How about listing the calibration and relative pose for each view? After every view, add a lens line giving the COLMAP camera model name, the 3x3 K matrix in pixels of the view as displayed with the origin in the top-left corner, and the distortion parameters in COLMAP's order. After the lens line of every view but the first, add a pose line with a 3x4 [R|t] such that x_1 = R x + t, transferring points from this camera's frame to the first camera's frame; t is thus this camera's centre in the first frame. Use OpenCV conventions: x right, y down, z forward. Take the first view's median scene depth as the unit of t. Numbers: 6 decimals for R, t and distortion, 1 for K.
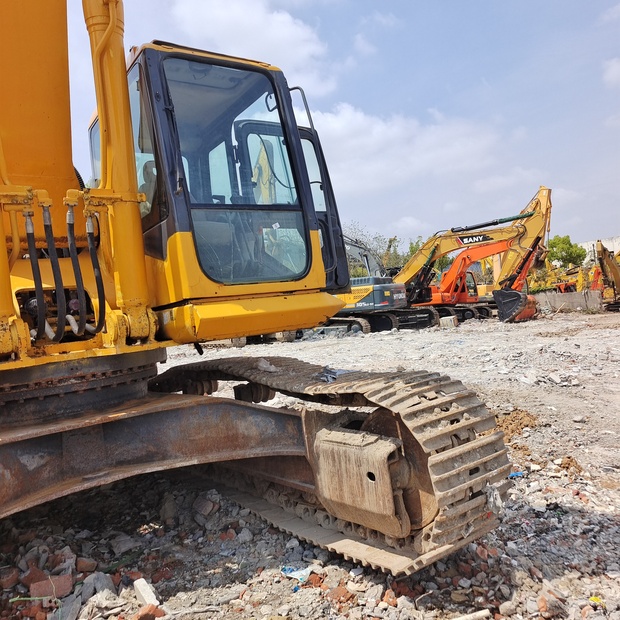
lens RADIAL K [[549.3, 0, 328.4], [0, 549.3, 326.9], [0, 0, 1]] dist [0.021202, 0.011673]
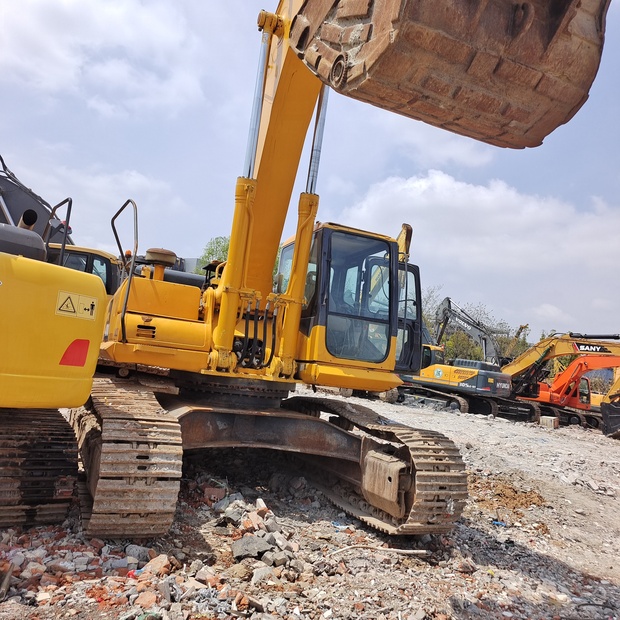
lens RADIAL K [[571.5, 0, 282.9], [0, 571.5, 310.6], [0, 0, 1]] dist [0.005682, 0.010202]
pose [[0.933807, 0.194152, -0.300516, 0.173590], [-0.229272, 0.969552, -0.086038, -0.021300], [0.274662, 0.149243, 0.949888, -0.817968]]
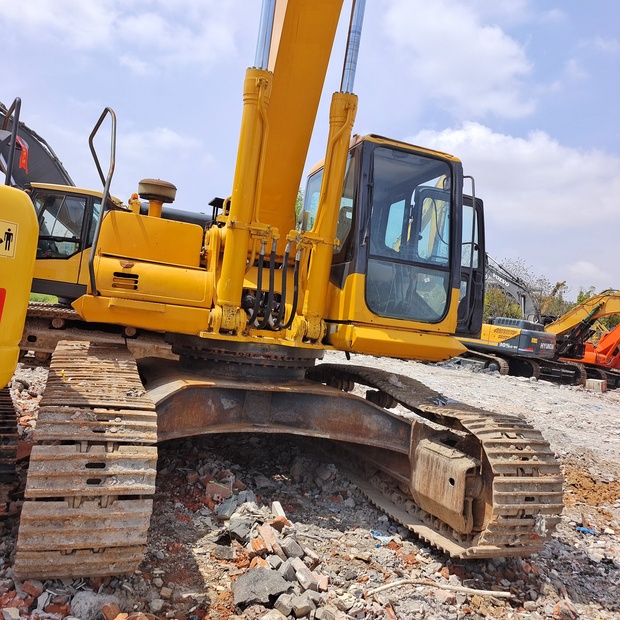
lens RADIAL K [[563.1, 0, 313.1], [0, 563.1, 324.5], [0, 0, 1]] dist [0.032146, 0.017091]
pose [[0.934217, 0.226403, -0.275644, 0.045943], [-0.232863, 0.972463, 0.009519, -0.029493], [0.270209, 0.055295, 0.961213, -0.366849]]
